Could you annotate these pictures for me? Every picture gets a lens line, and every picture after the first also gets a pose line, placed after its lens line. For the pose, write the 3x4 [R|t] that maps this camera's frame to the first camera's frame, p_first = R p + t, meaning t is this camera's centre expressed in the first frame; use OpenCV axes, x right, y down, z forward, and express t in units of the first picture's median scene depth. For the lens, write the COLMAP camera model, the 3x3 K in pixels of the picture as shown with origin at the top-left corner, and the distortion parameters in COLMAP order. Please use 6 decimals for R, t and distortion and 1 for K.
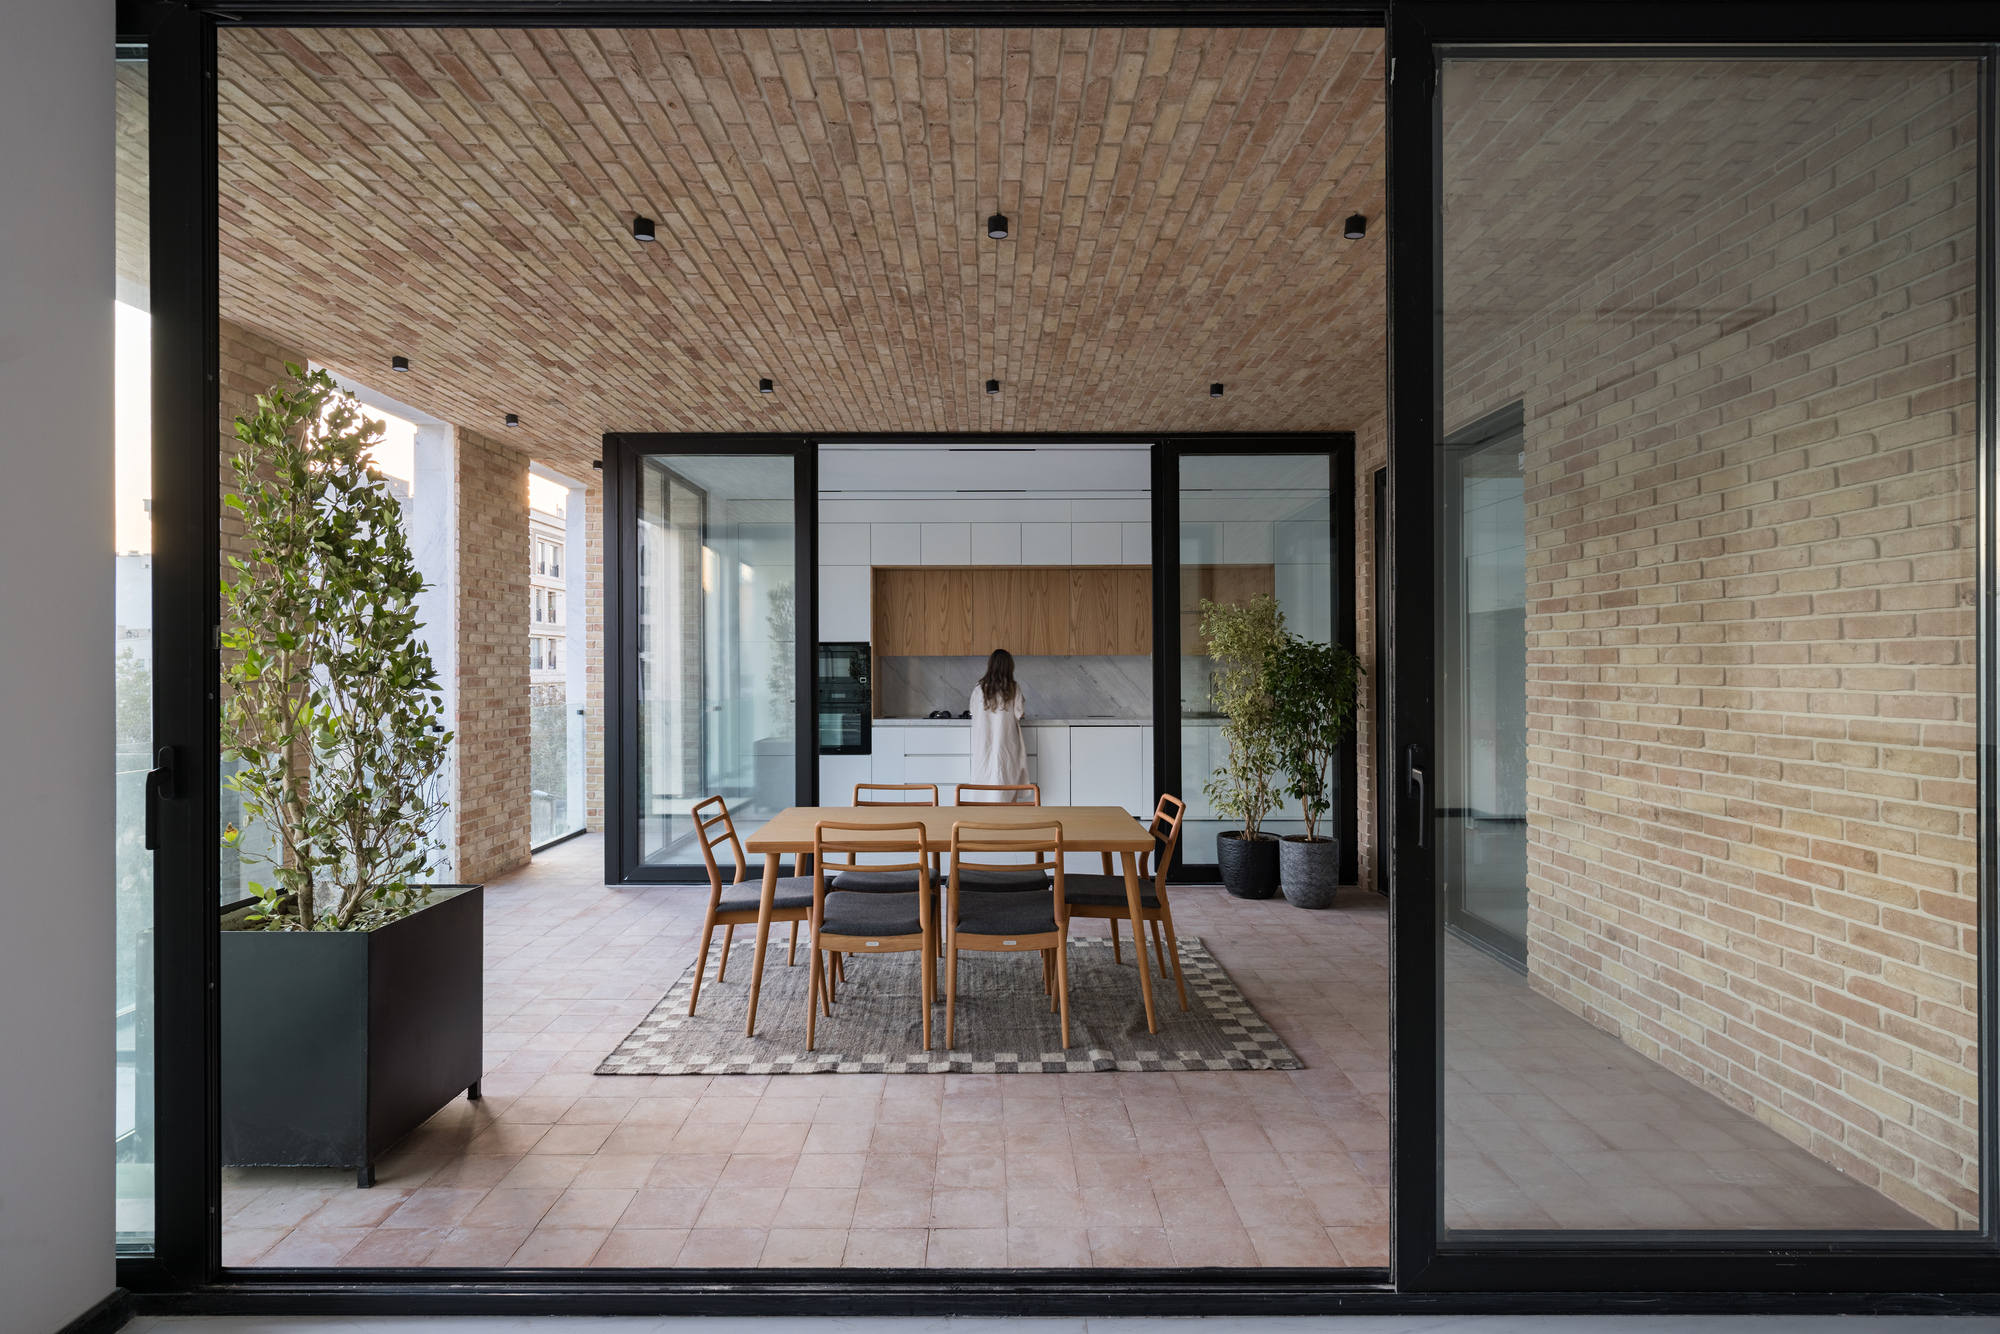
lens RADIAL K [[1014.2, 0, 981.2], [0, 1014.2, 668.1], [0, 0, 1]] dist [0.002147, -0.002433]
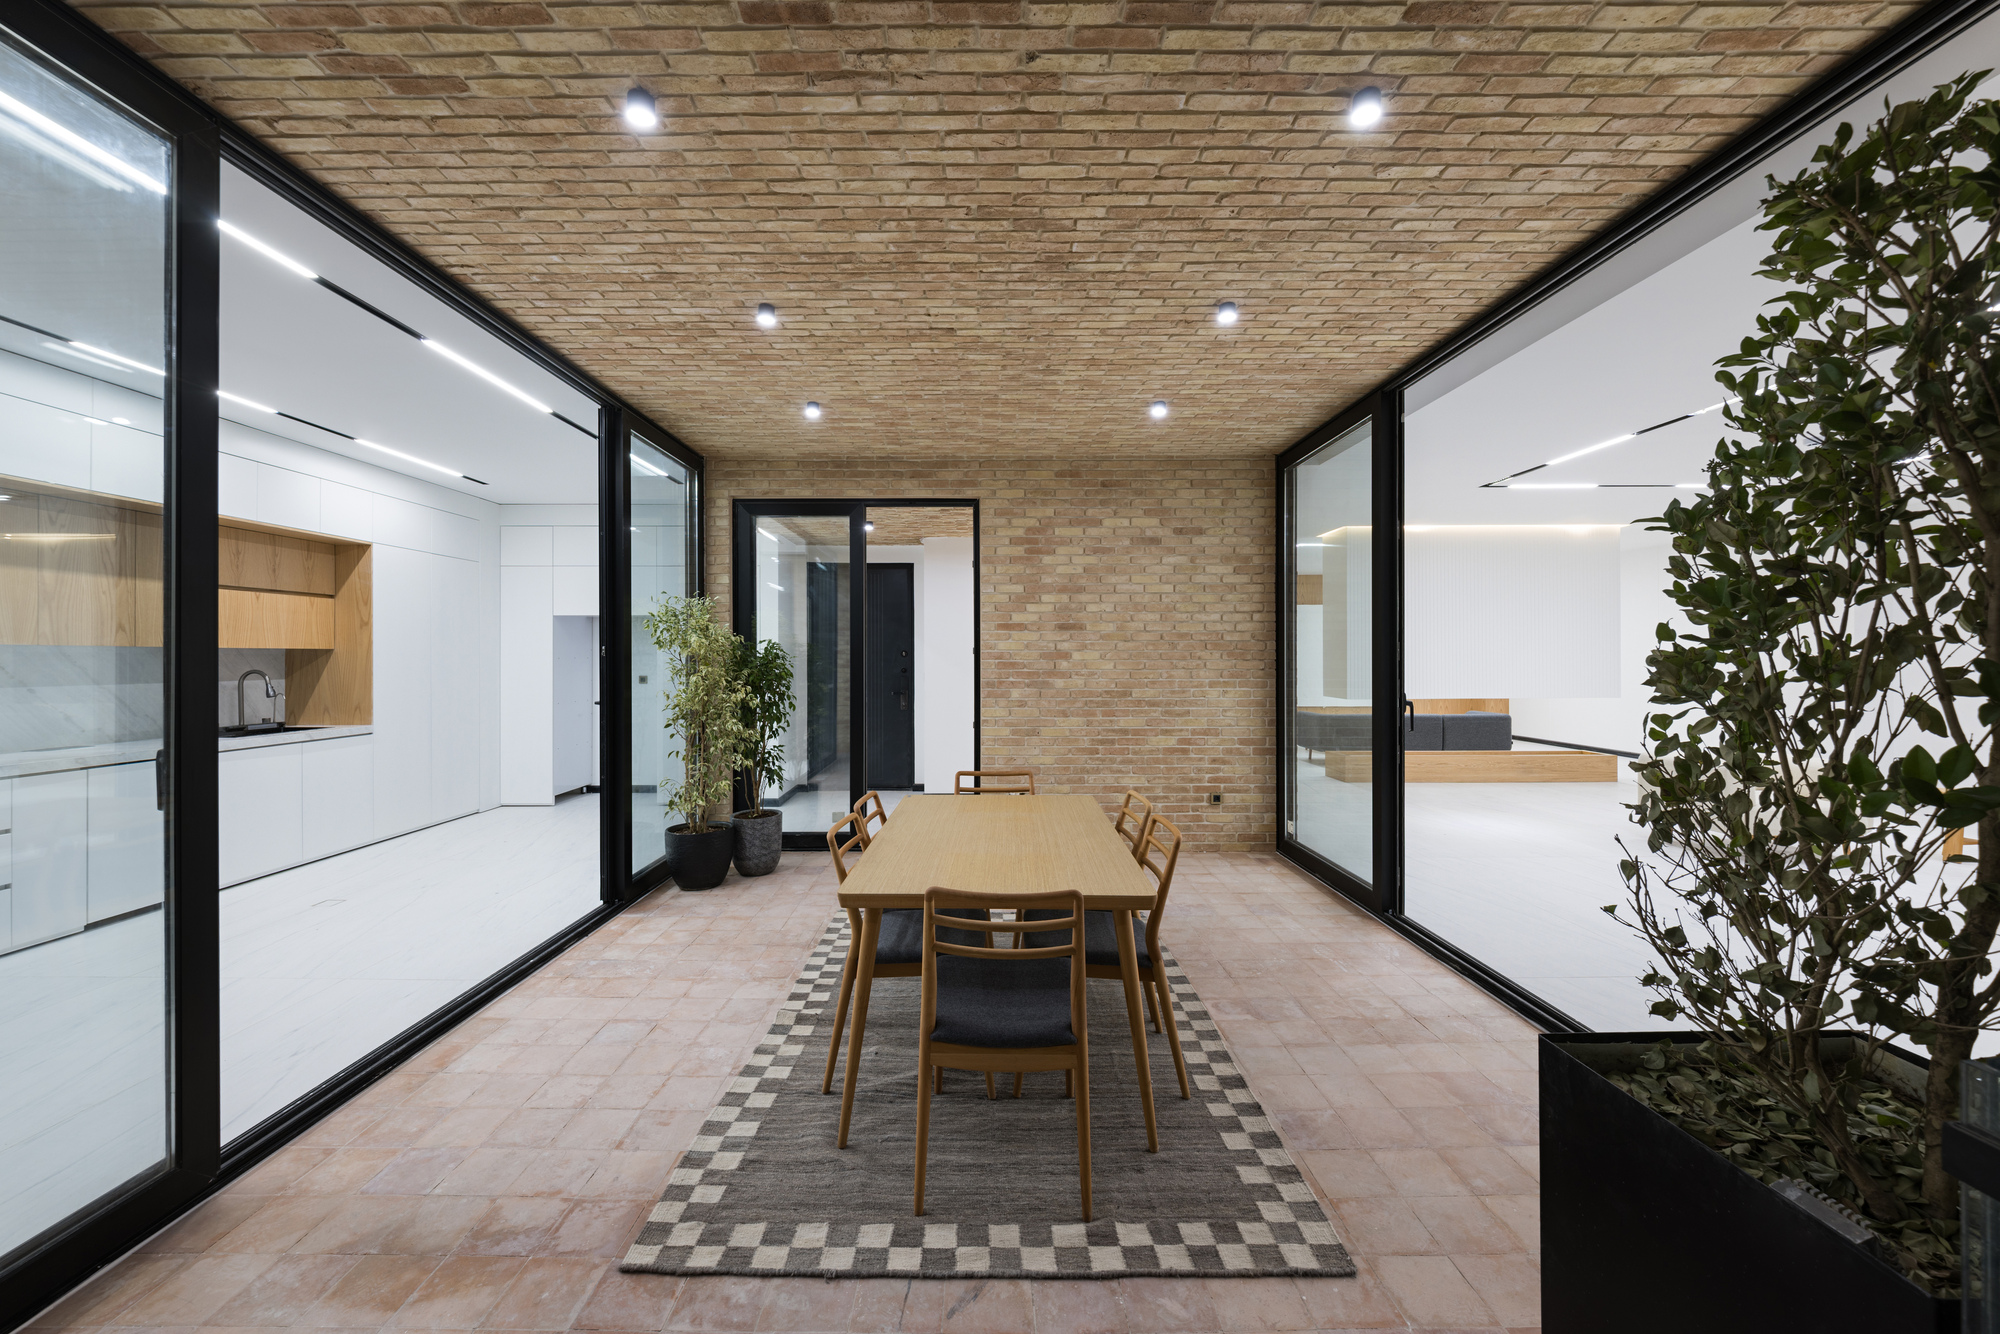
lens RADIAL K [[753.4, 0, 981.6], [0, 753.4, 657.9], [0, 0, 1]] dist [-0.006300, 0.000972]
pose [[0.001283, 0.004462, 0.999989, -0.855983], [0.004770, 0.999979, -0.004468, -0.002056], [-0.999988, 0.004775, 0.001262, 1.217904]]
